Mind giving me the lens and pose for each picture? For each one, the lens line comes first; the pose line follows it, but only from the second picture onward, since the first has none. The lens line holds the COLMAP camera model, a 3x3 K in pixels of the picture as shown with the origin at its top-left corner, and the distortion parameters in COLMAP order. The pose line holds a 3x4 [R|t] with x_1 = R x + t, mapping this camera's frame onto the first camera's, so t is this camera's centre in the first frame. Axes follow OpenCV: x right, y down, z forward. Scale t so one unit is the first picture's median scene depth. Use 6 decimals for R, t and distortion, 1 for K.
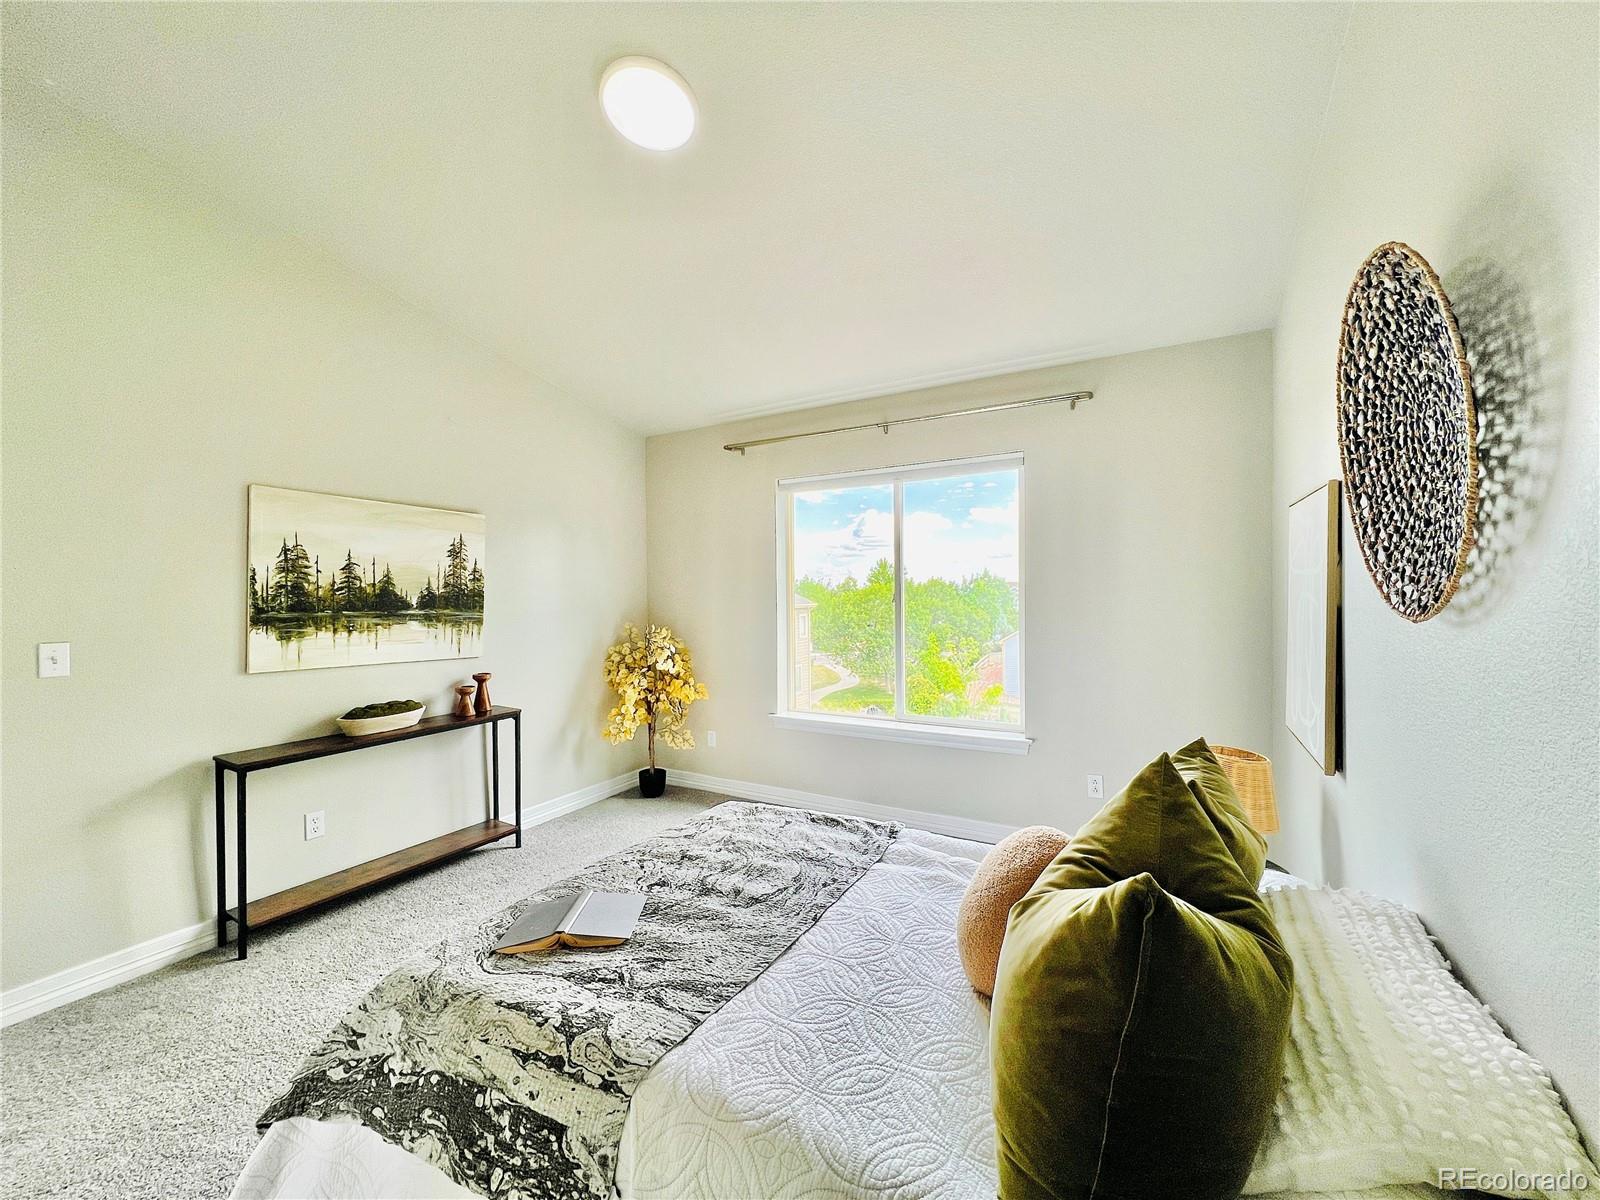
lens RADIAL K [[639.8, 0, 798.0], [0, 639.8, 598.1], [0, 0, 1]] dist [-0.002950, 0.000364]
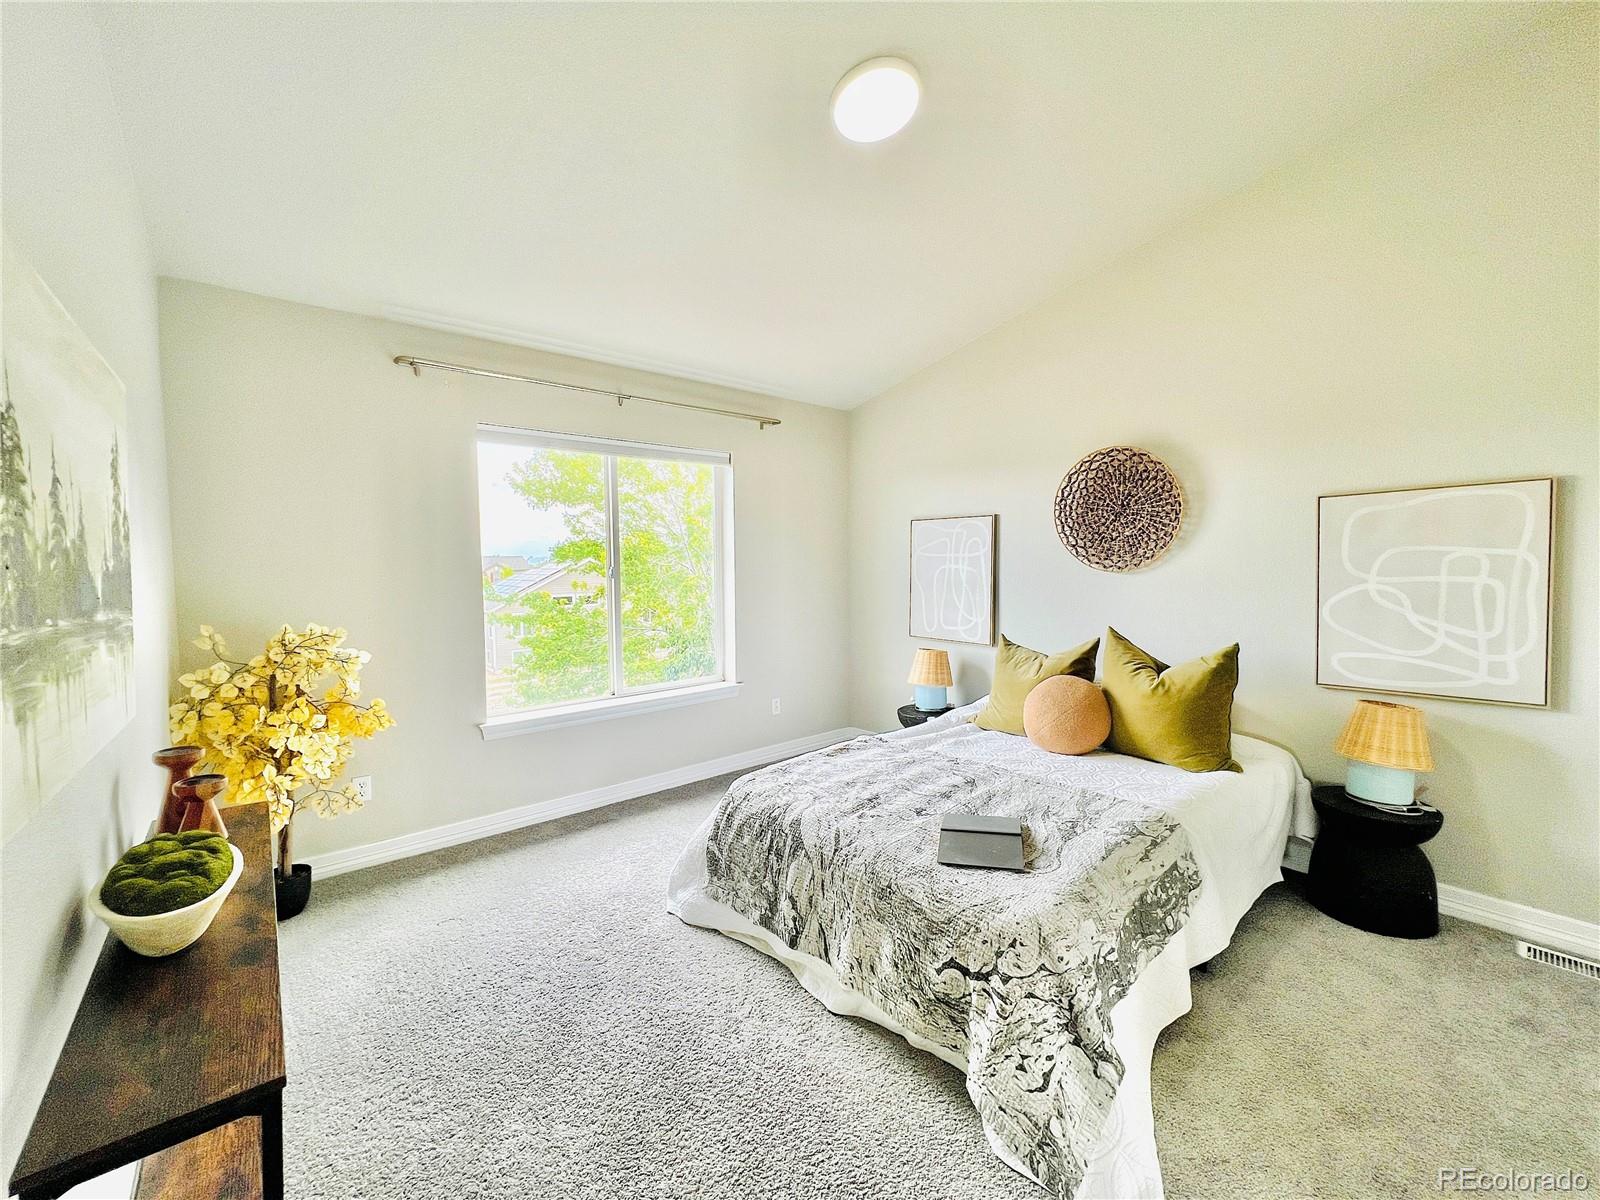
lens RADIAL K [[639.8, 0, 798.0], [0, 639.8, 598.1], [0, 0, 1]] dist [-0.002950, 0.000364]
pose [[0.344814, -0.044090, 0.937635, -1.332769], [0.017688, 0.999024, 0.040473, 0.004398], [-0.938504, 0.002629, 0.345257, 0.775132]]
